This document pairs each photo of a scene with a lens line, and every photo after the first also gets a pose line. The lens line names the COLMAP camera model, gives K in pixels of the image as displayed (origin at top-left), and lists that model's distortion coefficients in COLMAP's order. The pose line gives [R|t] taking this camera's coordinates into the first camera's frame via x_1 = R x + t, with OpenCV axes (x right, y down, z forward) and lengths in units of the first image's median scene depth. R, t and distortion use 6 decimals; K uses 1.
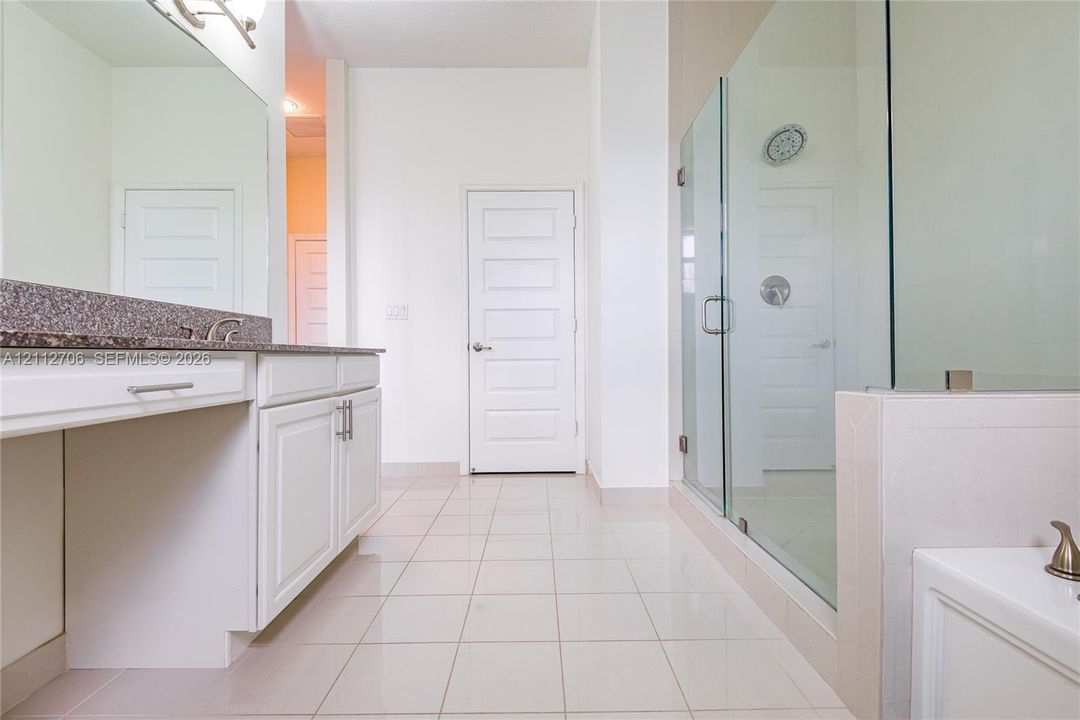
lens RADIAL K [[477.3, 0, 587.1], [0, 477.3, 356.6], [0, 0, 1]] dist [0.002476, 0.000396]
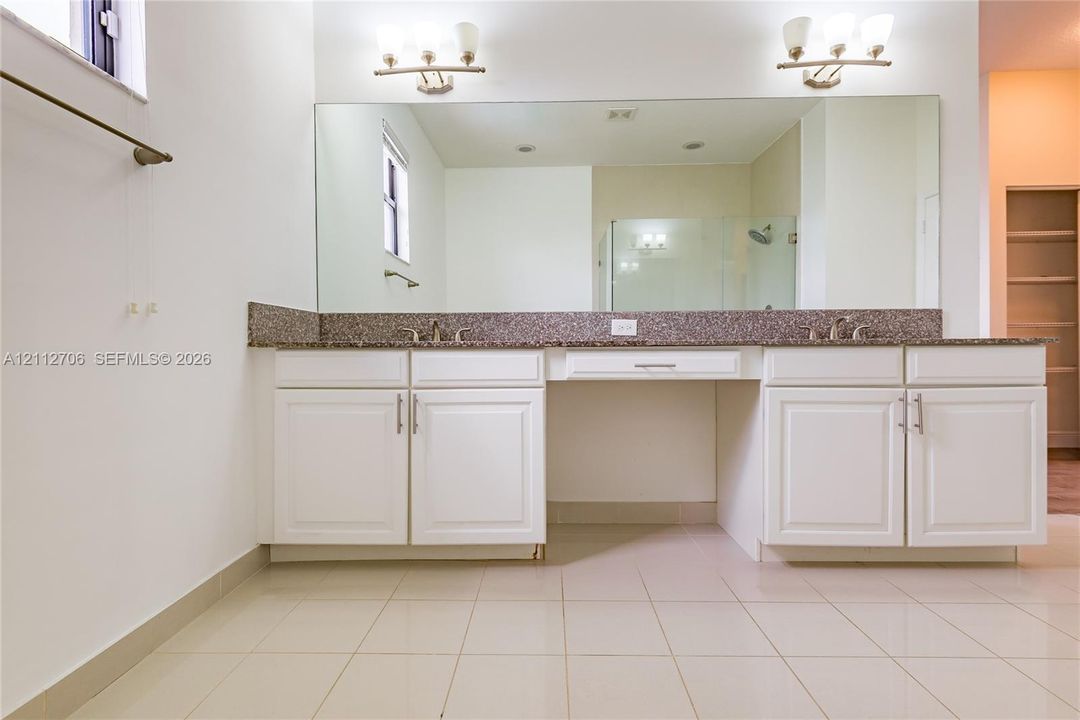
lens RADIAL K [[531.2, 0, 541.6], [0, 531.2, 355.6], [0, 0, 1]] dist [0.001028, -0.000202]
pose [[-0.027659, 0.013350, -0.999528, 0.873730], [0.004128, 0.999904, 0.013241, -0.004337], [0.999609, -0.003760, -0.027712, 0.389643]]
